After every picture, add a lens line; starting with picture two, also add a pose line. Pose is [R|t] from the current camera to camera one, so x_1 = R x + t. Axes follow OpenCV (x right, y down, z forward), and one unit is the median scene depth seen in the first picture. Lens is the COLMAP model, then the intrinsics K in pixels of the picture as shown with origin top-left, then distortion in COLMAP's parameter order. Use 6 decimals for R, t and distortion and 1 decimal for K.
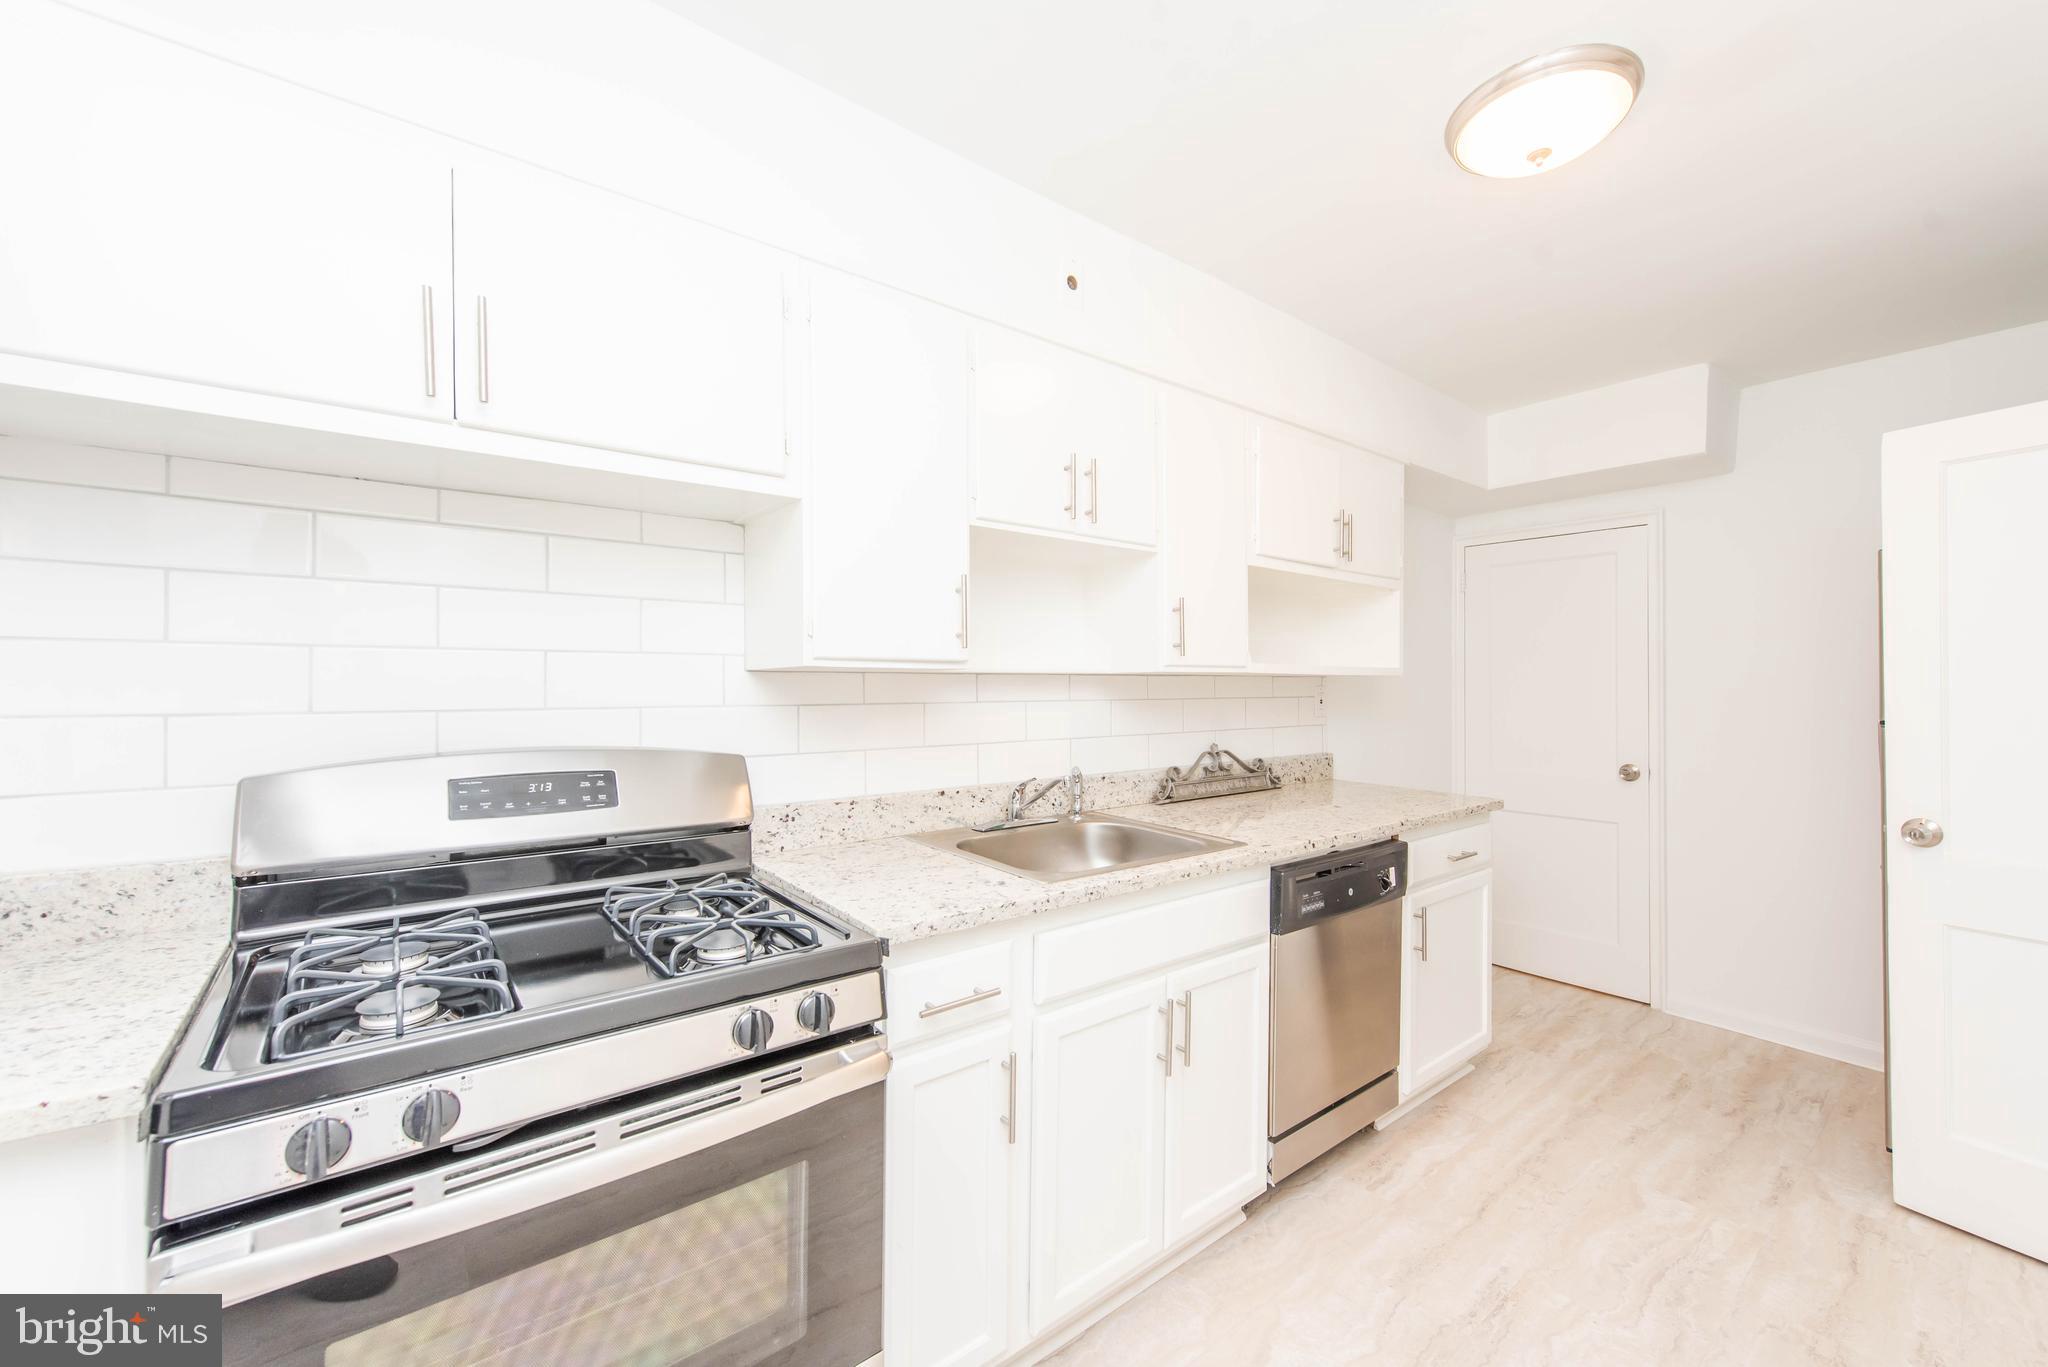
lens RADIAL K [[796.9, 0, 1014.5], [0, 796.9, 683.9], [0, 0, 1]] dist [0.010565, -0.002097]
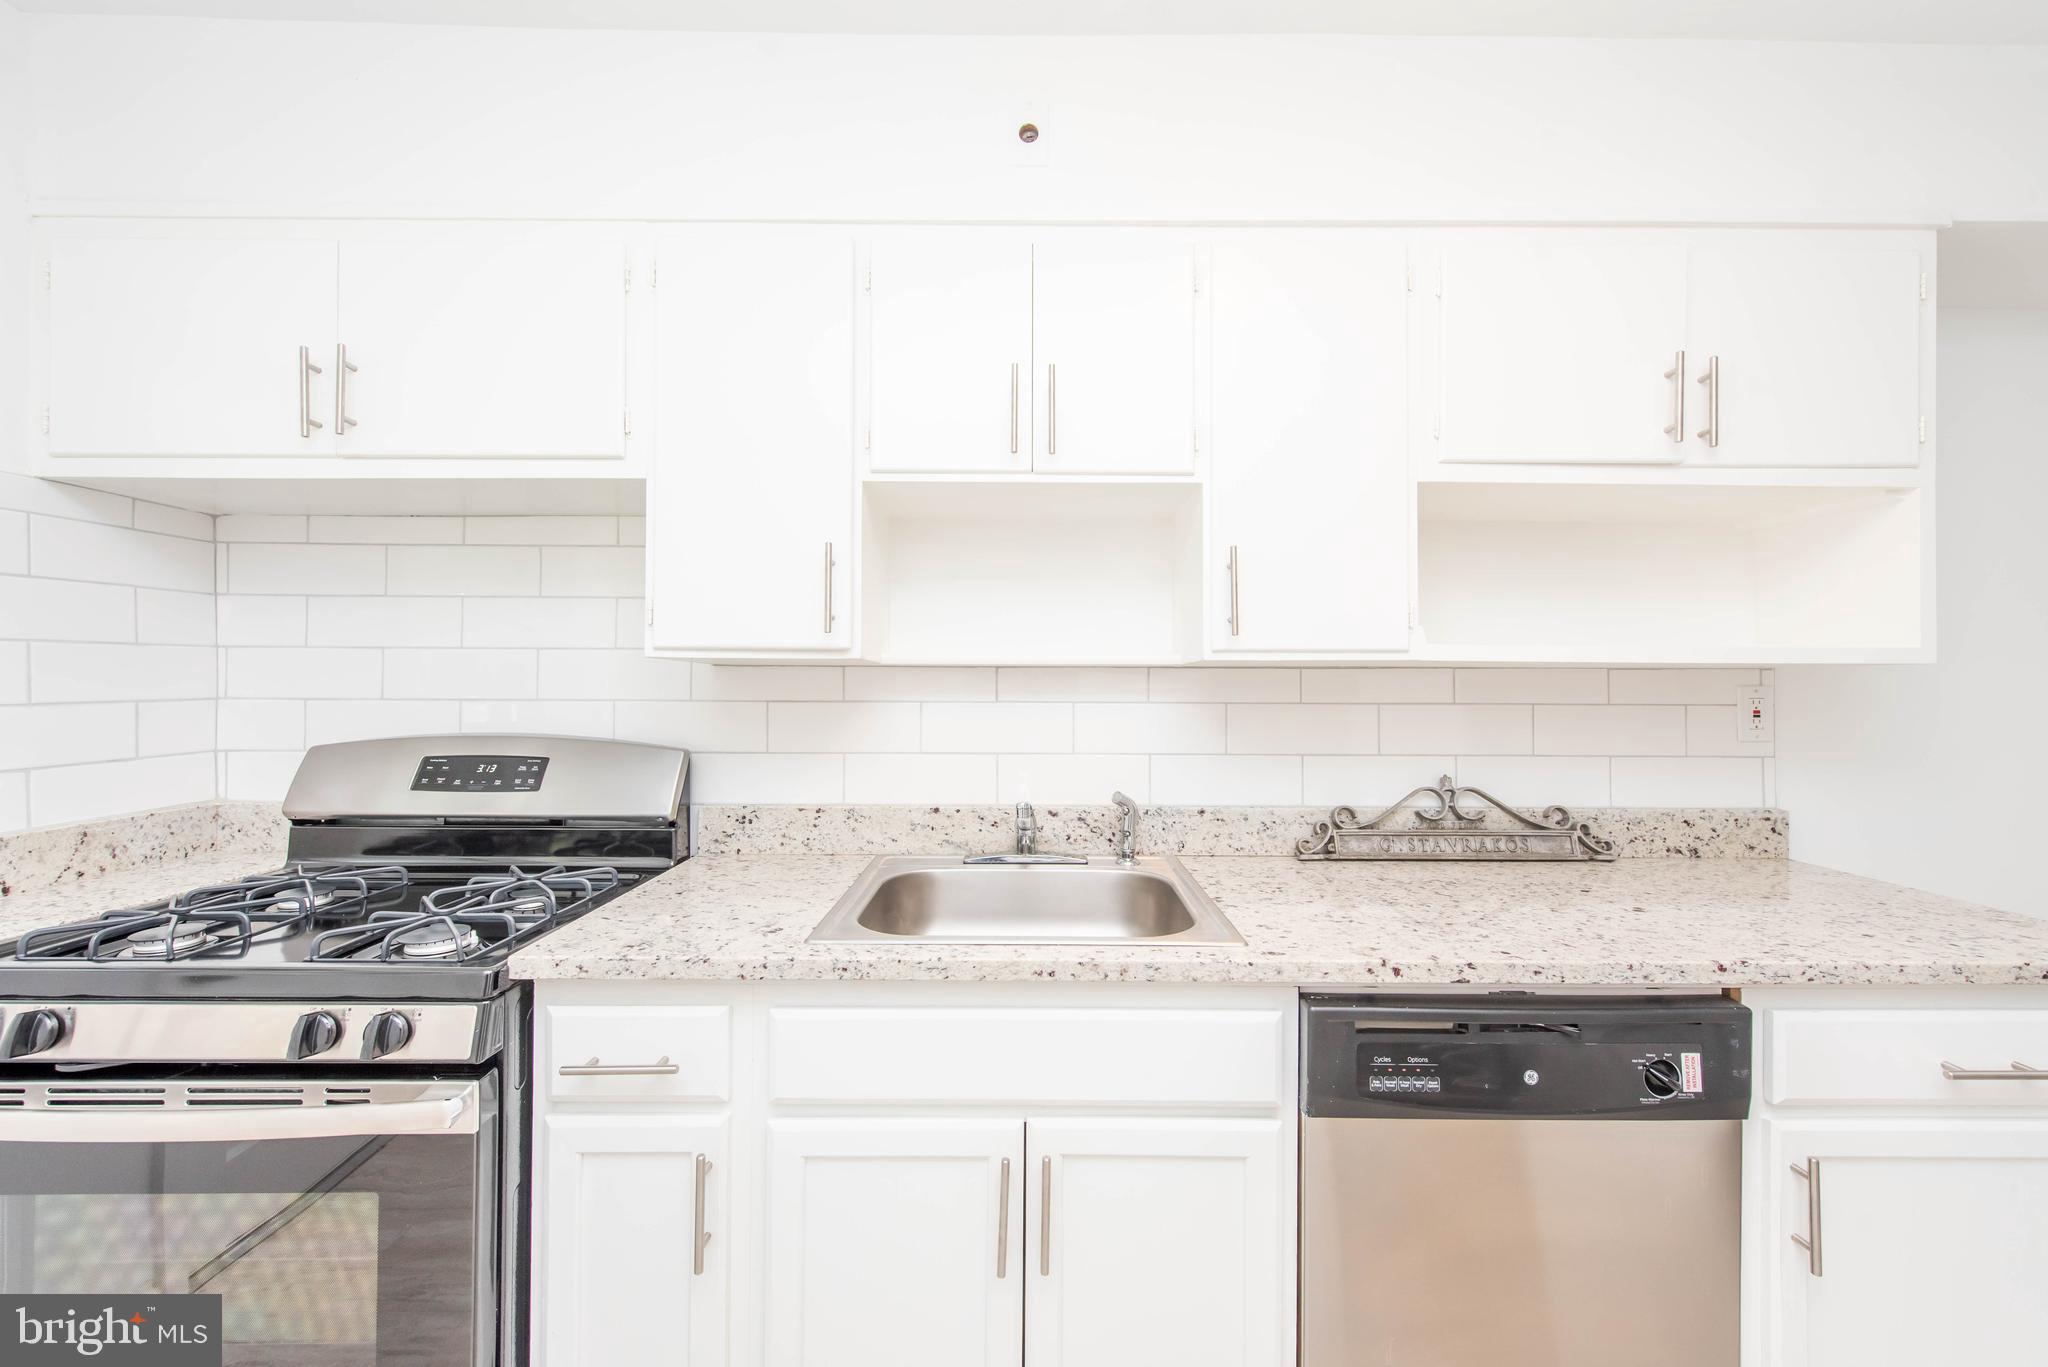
lens RADIAL K [[796.9, 0, 1025.2], [0, 796.9, 680.5], [0, 0, 1]] dist [0.010565, -0.002097]
pose [[0.794297, -0.000479, -0.607529, 0.512099], [-0.003693, 0.999977, -0.005616, 0.006350], [0.607518, 0.006704, 0.794278, 0.411964]]
